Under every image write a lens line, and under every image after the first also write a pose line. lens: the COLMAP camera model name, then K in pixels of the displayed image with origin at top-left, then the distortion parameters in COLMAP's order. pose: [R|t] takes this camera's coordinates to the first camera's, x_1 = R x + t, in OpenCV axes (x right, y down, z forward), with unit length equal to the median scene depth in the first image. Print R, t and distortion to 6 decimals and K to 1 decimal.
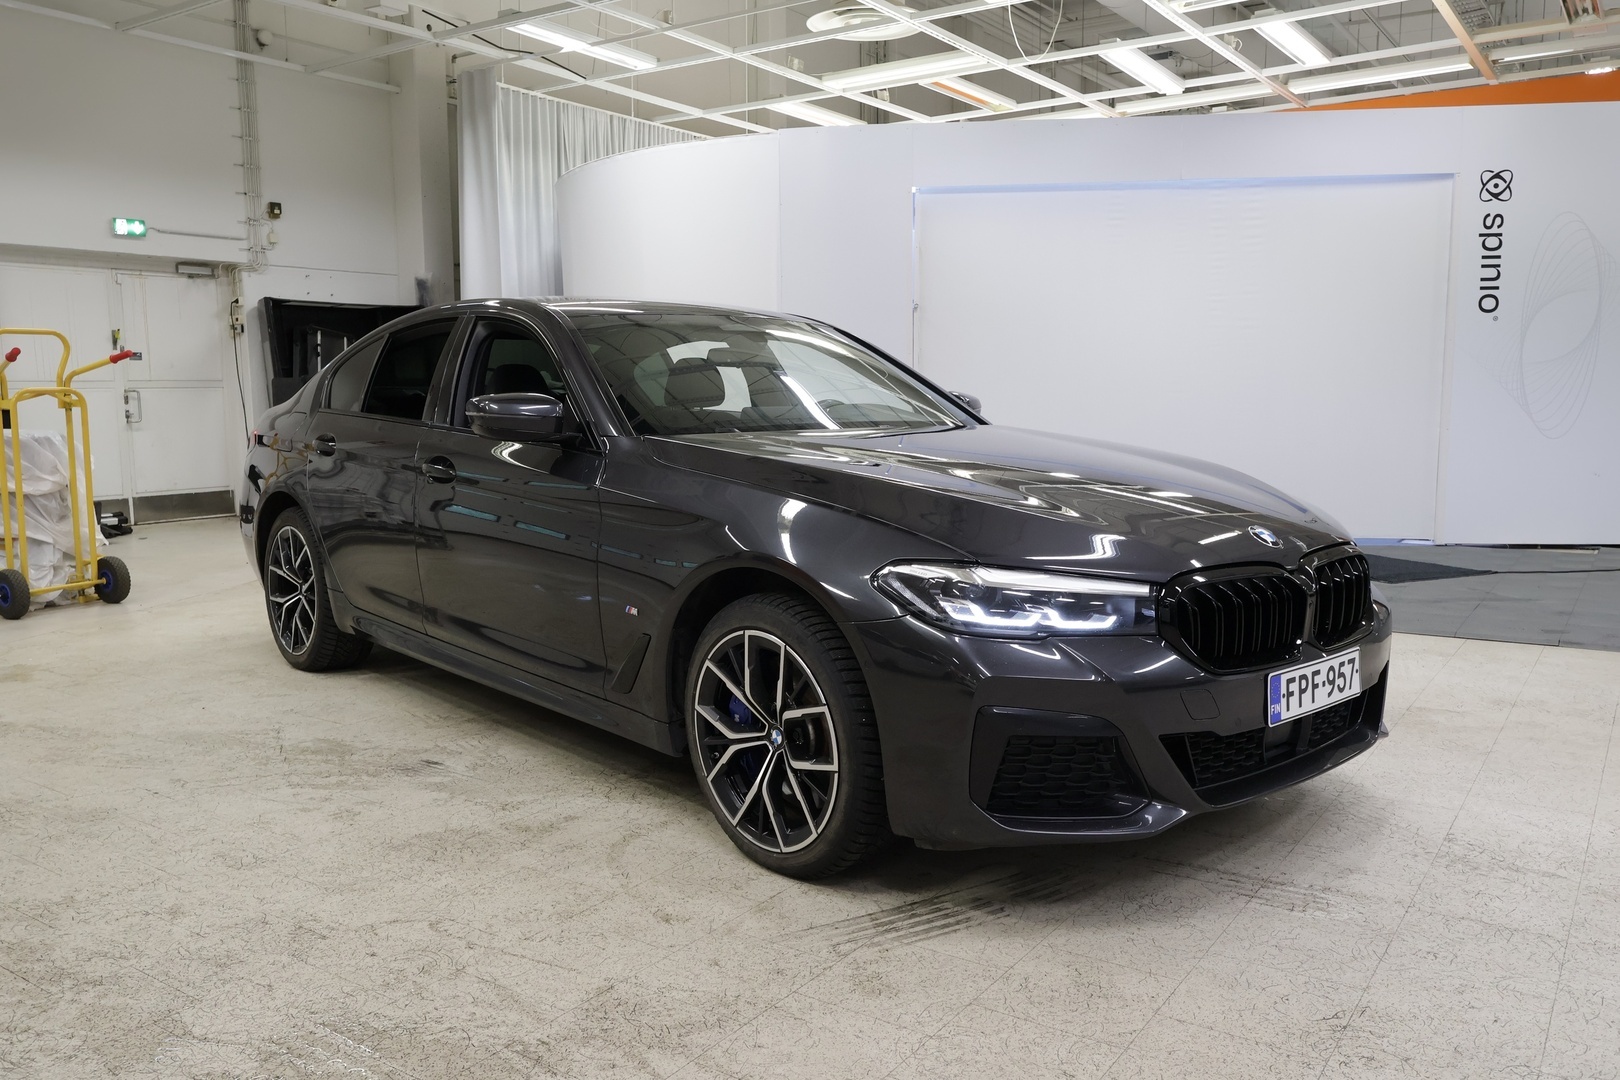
lens RADIAL K [[1249.2, 0, 816.9], [0, 1249.2, 542.2], [0, 0, 1]] dist [-0.000833, 0.004360]
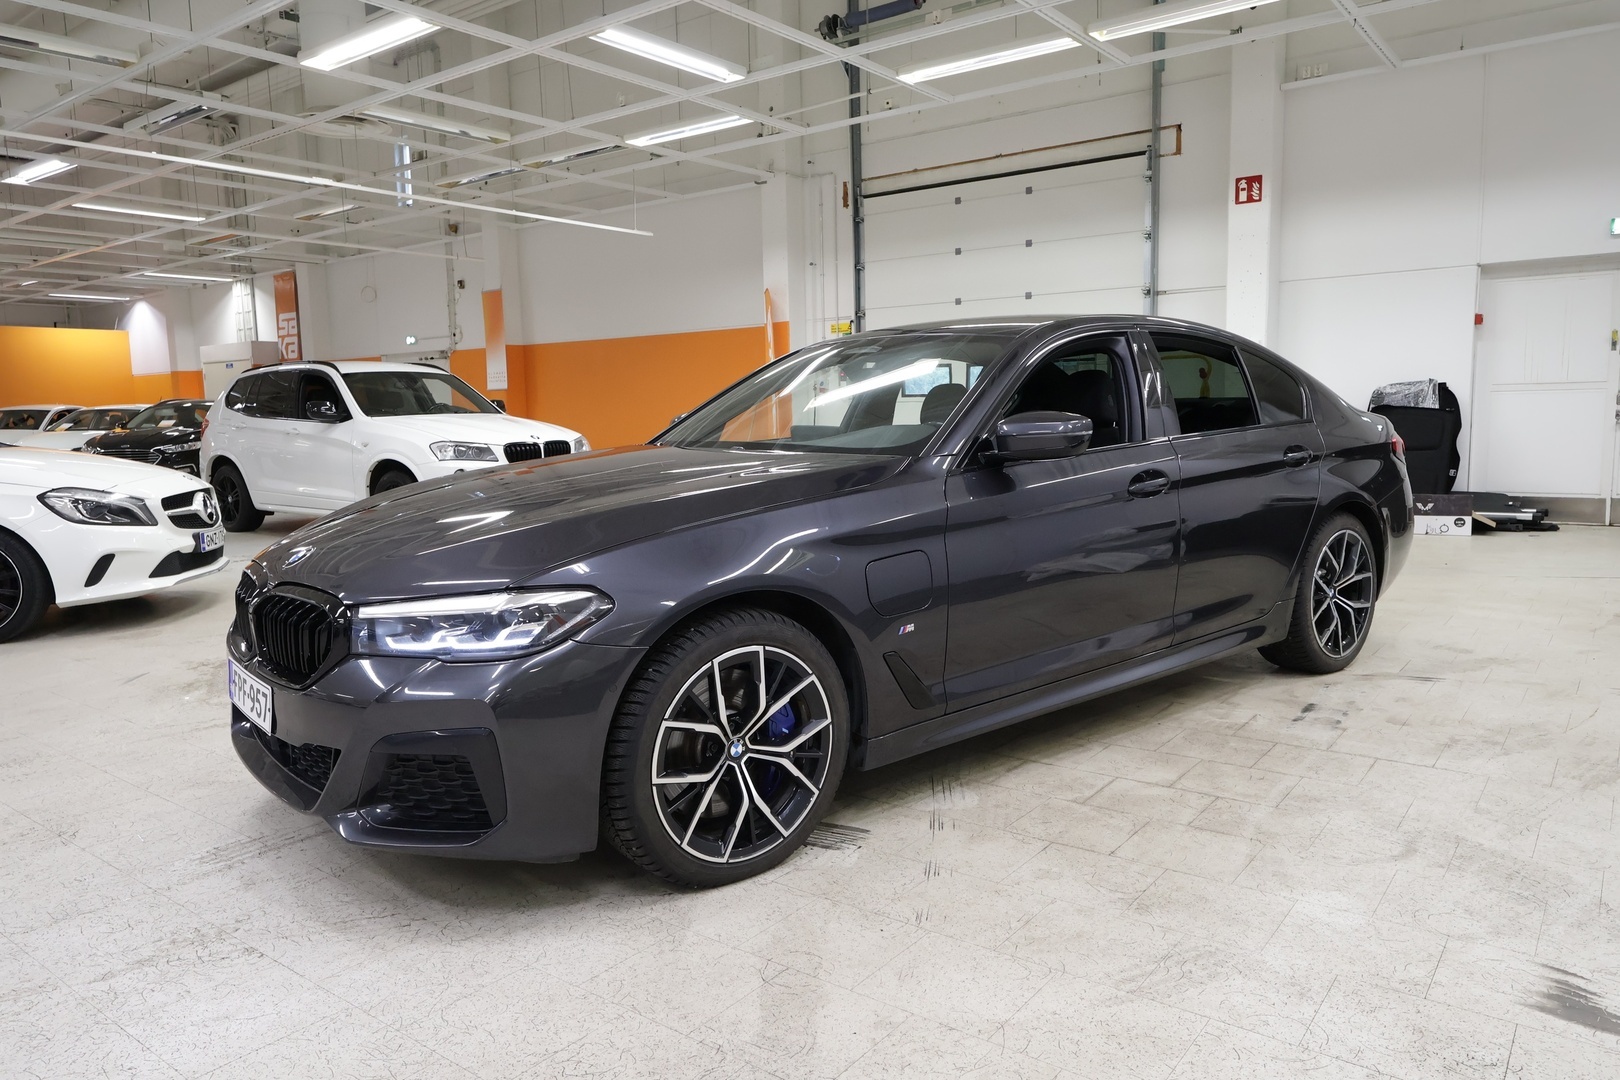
lens RADIAL K [[1084.6, 0, 810.0], [0, 1084.6, 540.0], [0, 0, 1]] dist [0.004217, 0.004664]
pose [[-0.048930, 0.128164, -0.990545, 1.323274], [-0.103019, 0.985796, 0.132639, -0.199482], [0.993475, 0.108535, -0.035032, 1.529443]]
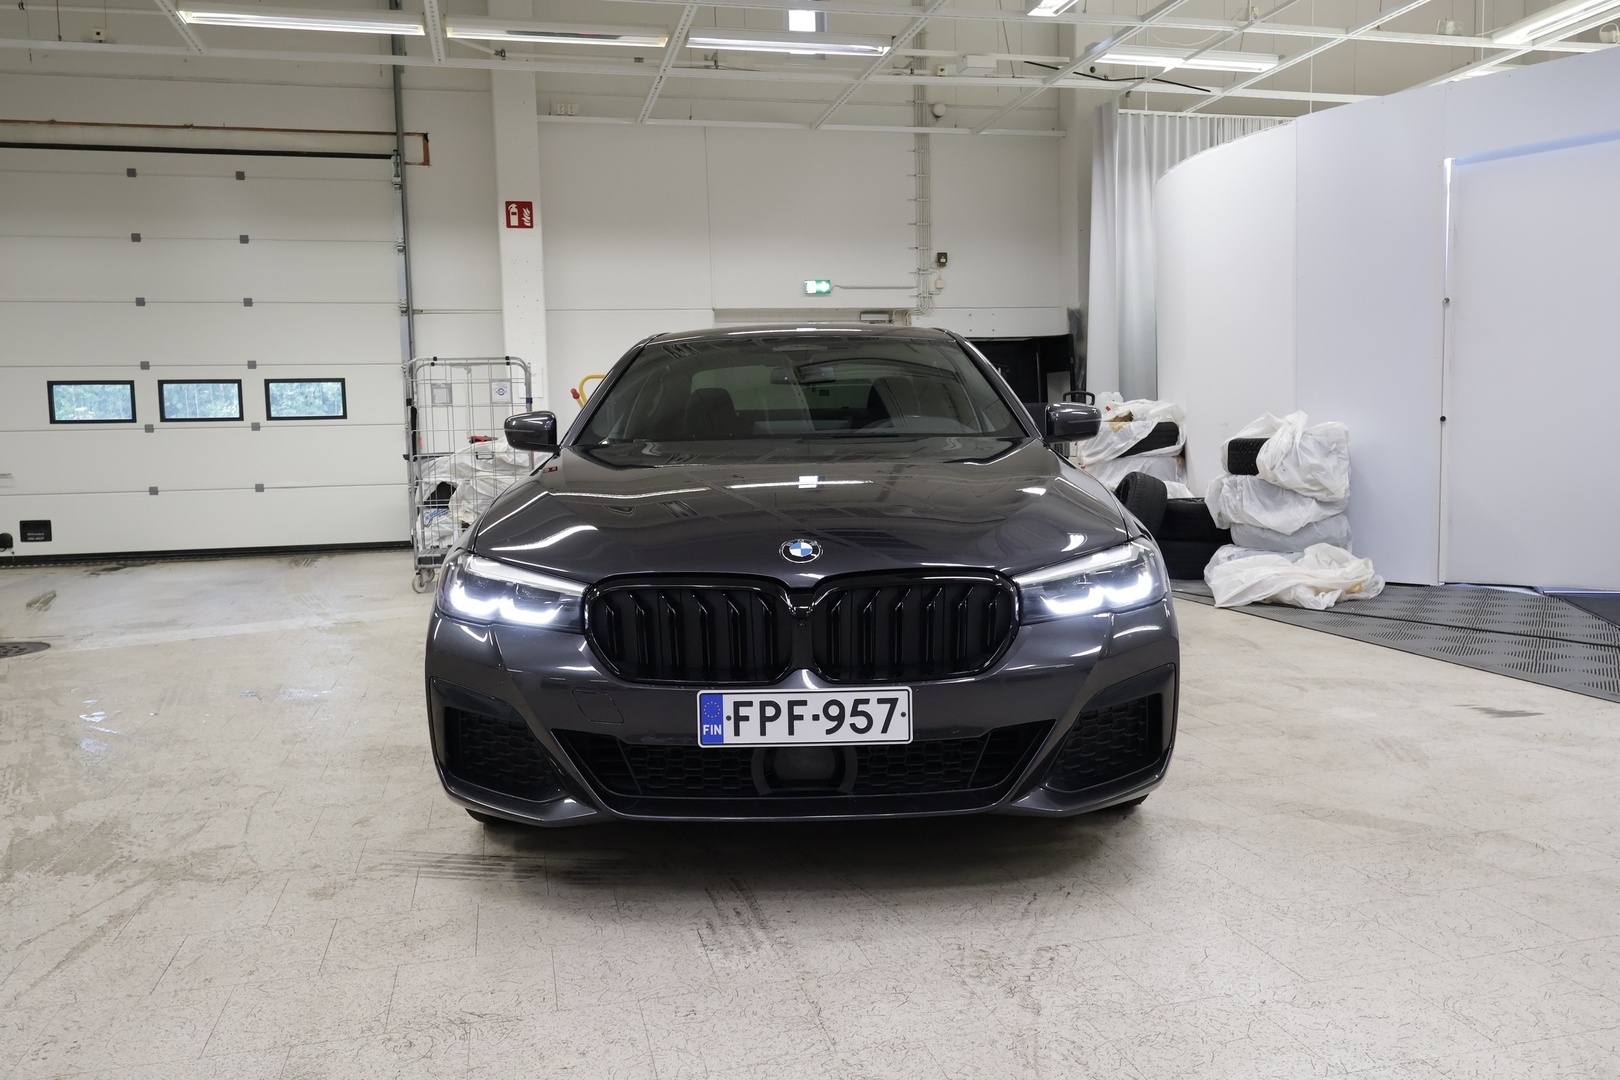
lens RADIAL K [[1249.2, 0, 816.9], [0, 1249.2, 542.2], [0, 0, 1]] dist [-0.000833, 0.004360]
pose [[0.745998, 0.047744, -0.664235, 1.012785], [-0.061910, 0.998079, 0.002209, -0.014281], [0.663065, 0.039476, 0.747520, 0.332101]]
